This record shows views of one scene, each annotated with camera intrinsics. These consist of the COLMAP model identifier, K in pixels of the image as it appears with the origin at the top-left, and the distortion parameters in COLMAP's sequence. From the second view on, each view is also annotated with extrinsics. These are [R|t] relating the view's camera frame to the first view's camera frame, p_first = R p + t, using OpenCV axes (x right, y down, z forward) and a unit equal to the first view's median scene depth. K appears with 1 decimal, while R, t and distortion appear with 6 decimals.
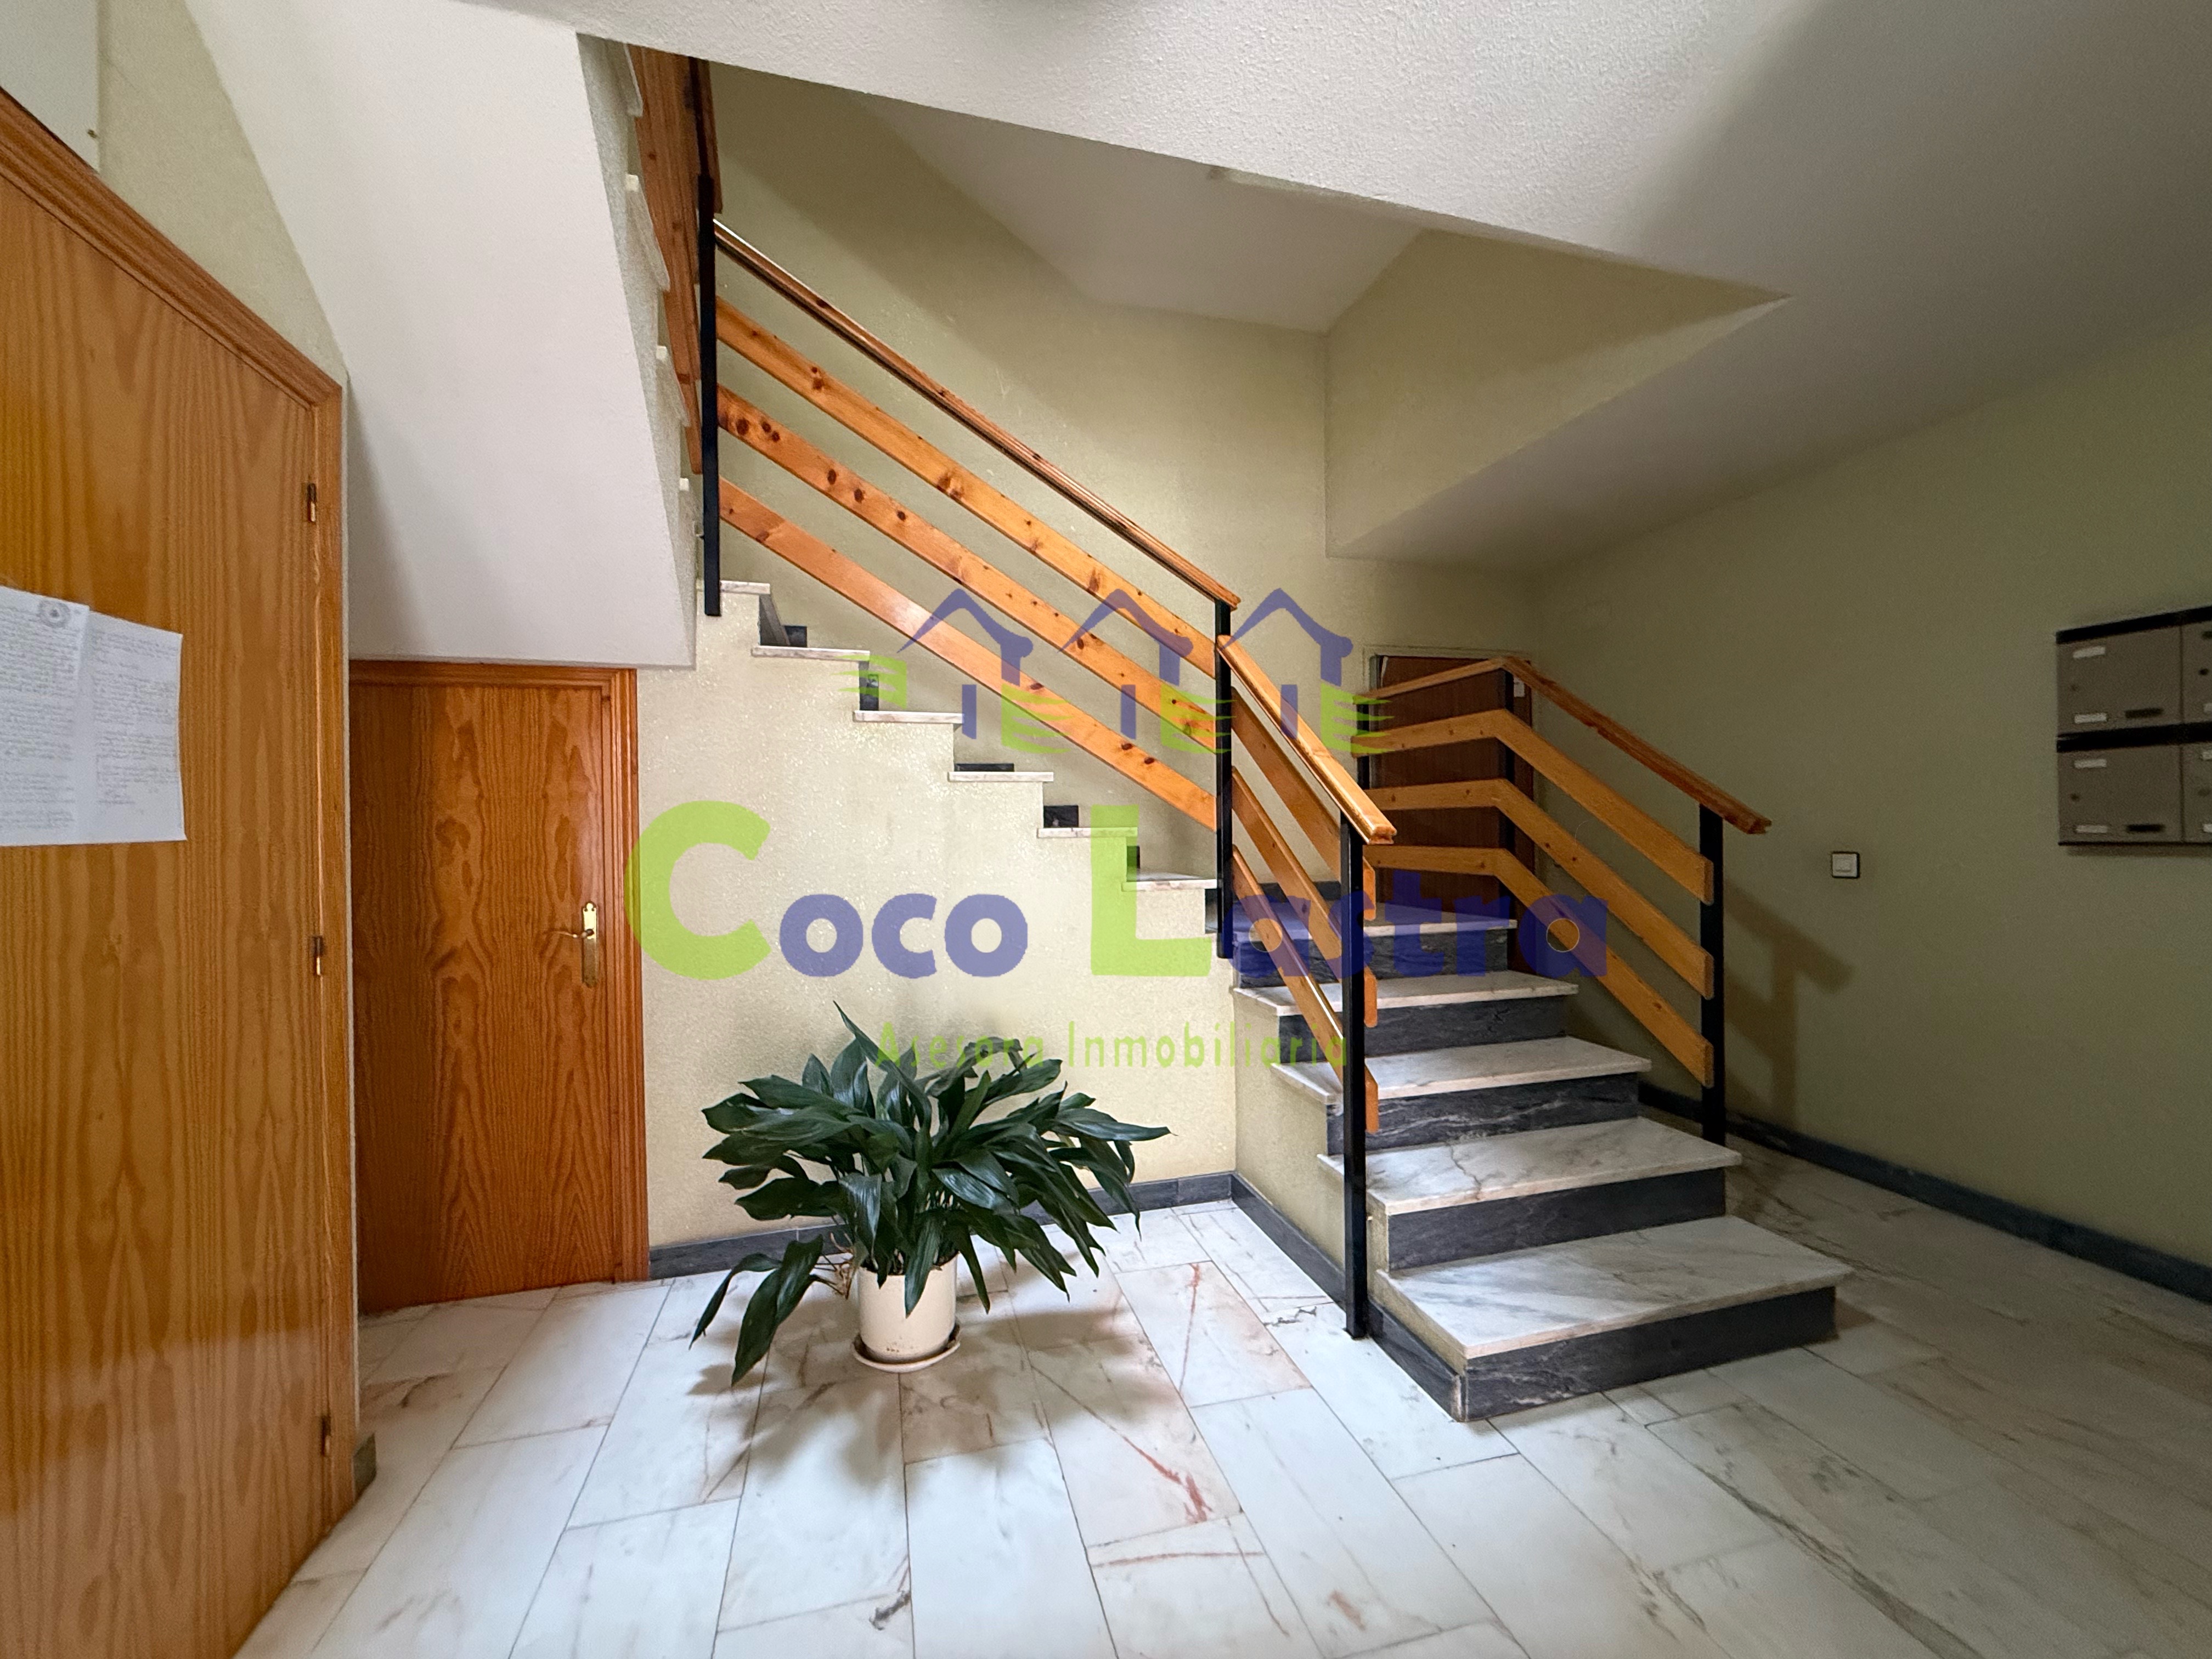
lens RADIAL K [[888.2, 0, 1101.7], [0, 888.2, 818.1], [0, 0, 1]] dist [-0.000481, -0.000125]
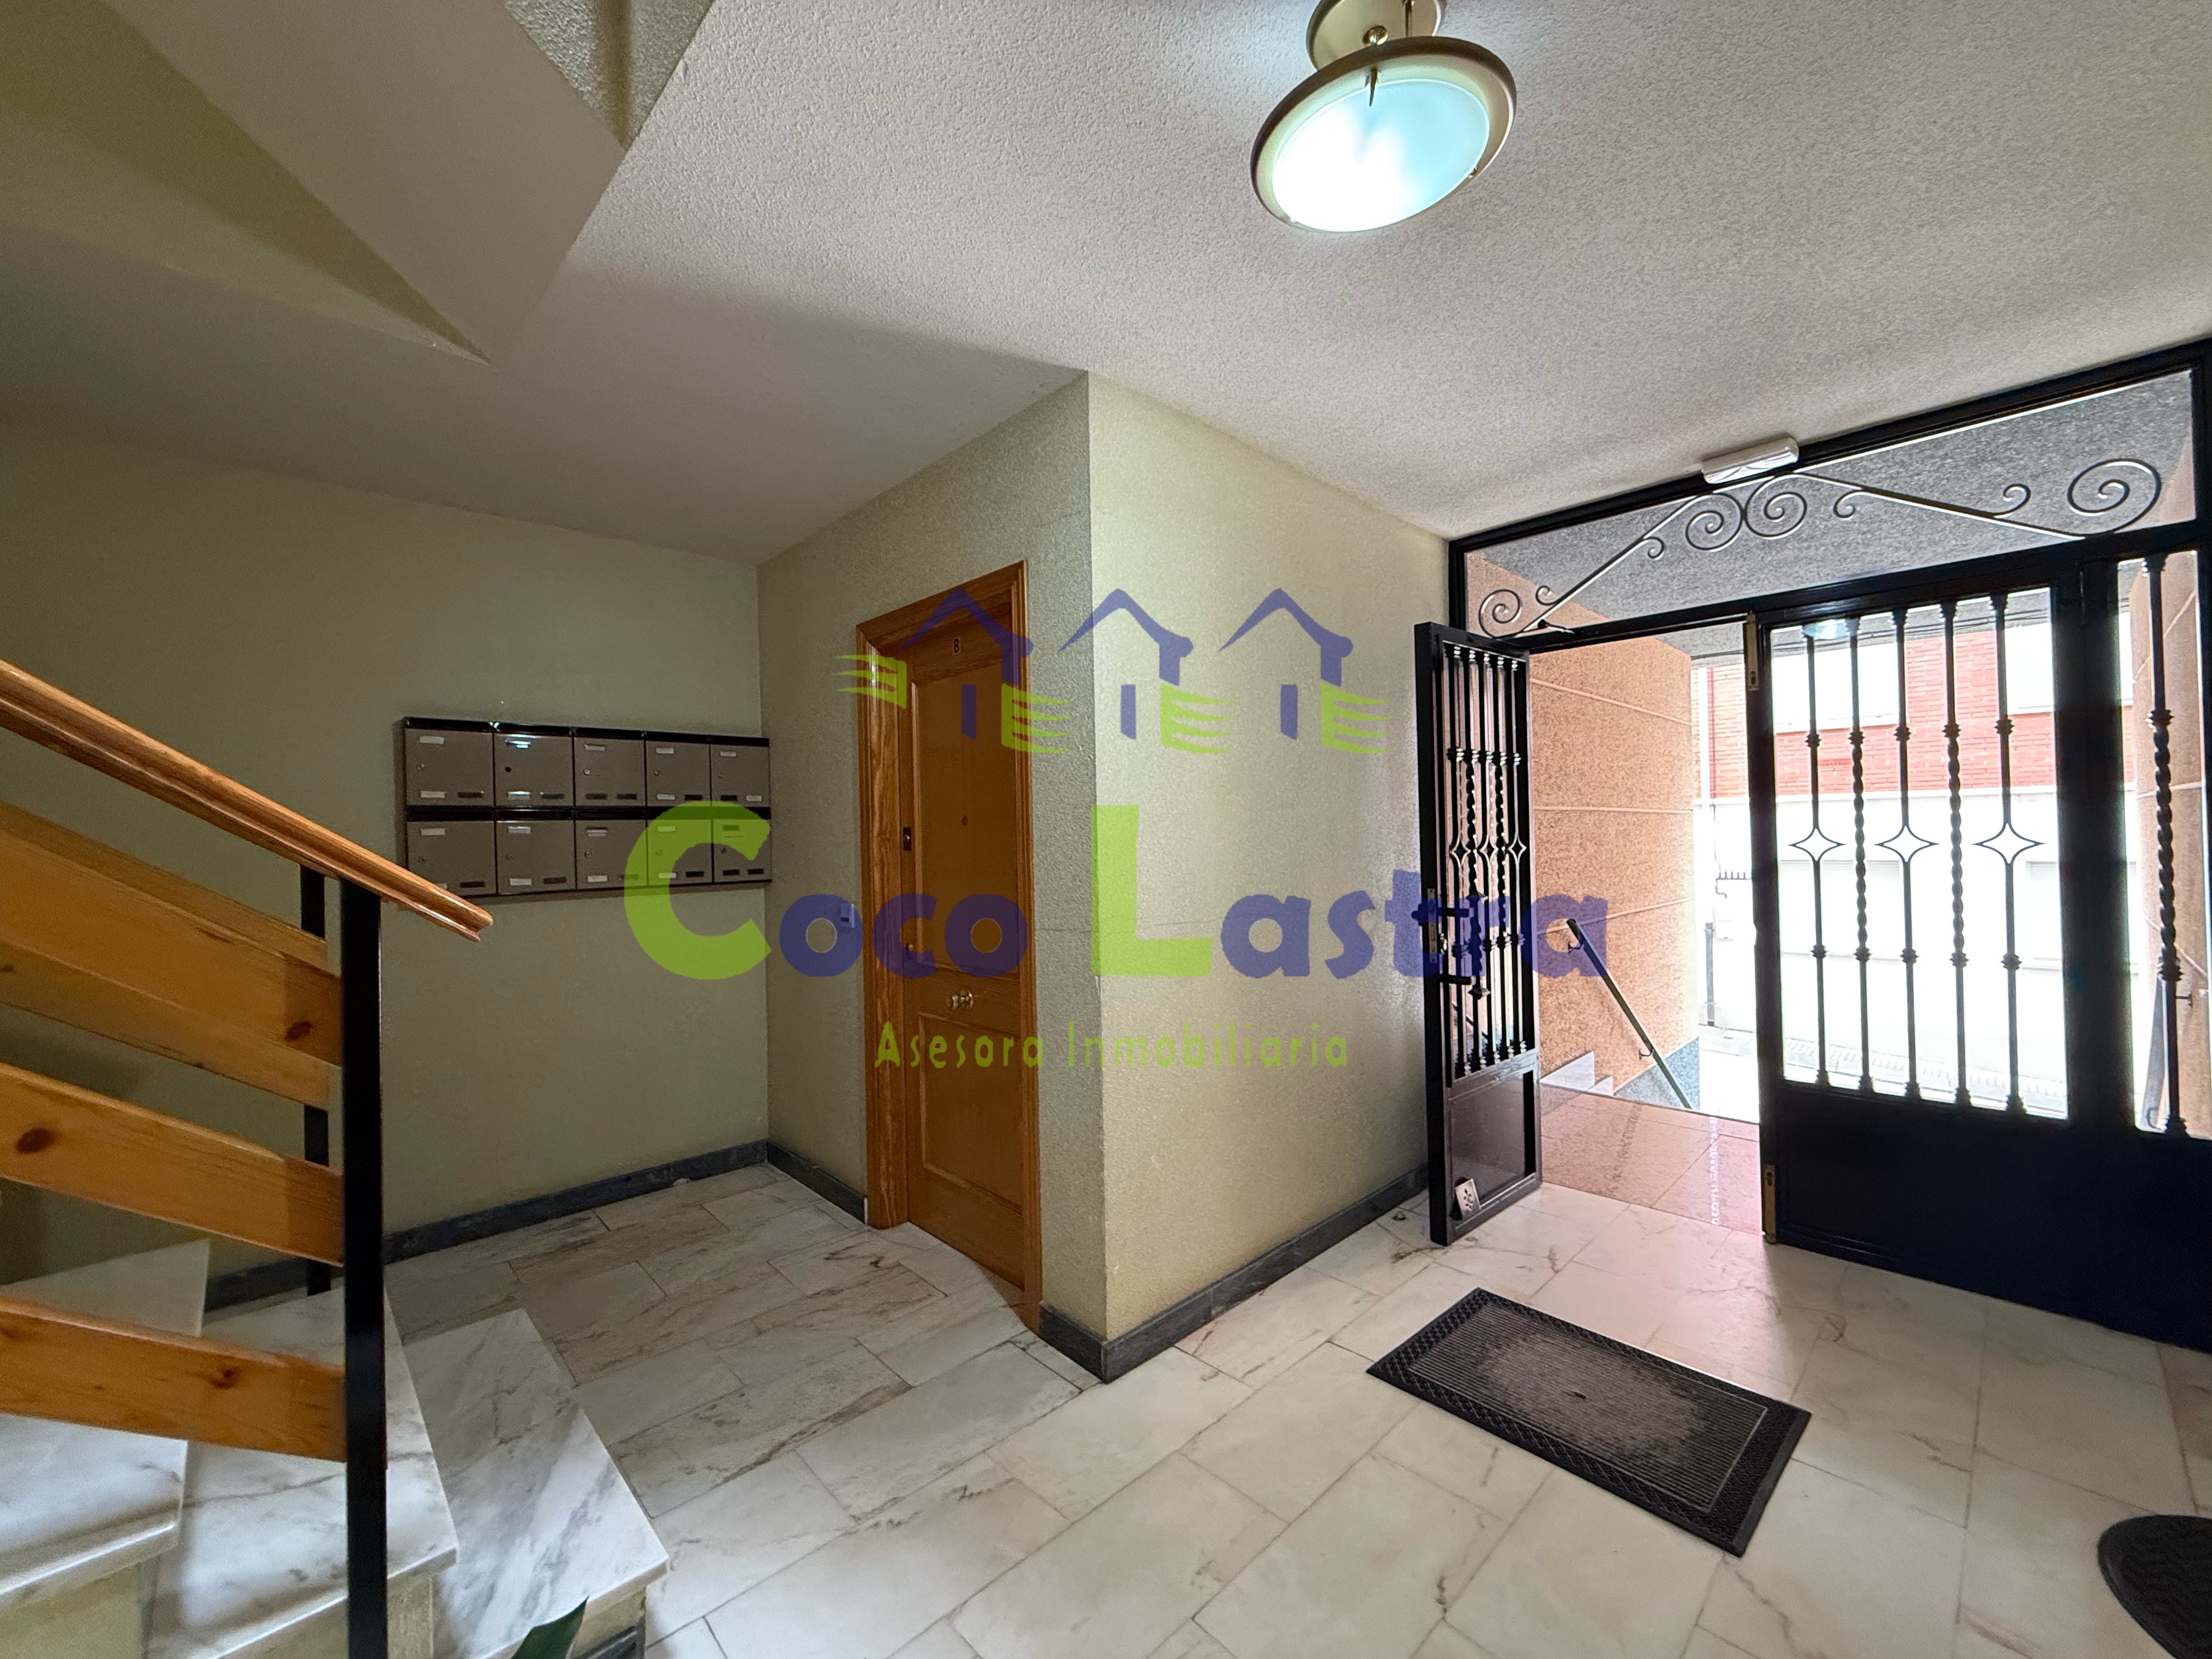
lens RADIAL K [[888.2, 0, 1096.9], [0, 888.2, 830.2], [0, 0, 1]] dist [-0.000481, -0.000125]
pose [[-0.477963, 0.042043, 0.877373, -0.422844], [0.045079, 0.998712, -0.023299, 0.003915], [-0.877223, 0.028415, -0.479242, 0.935399]]
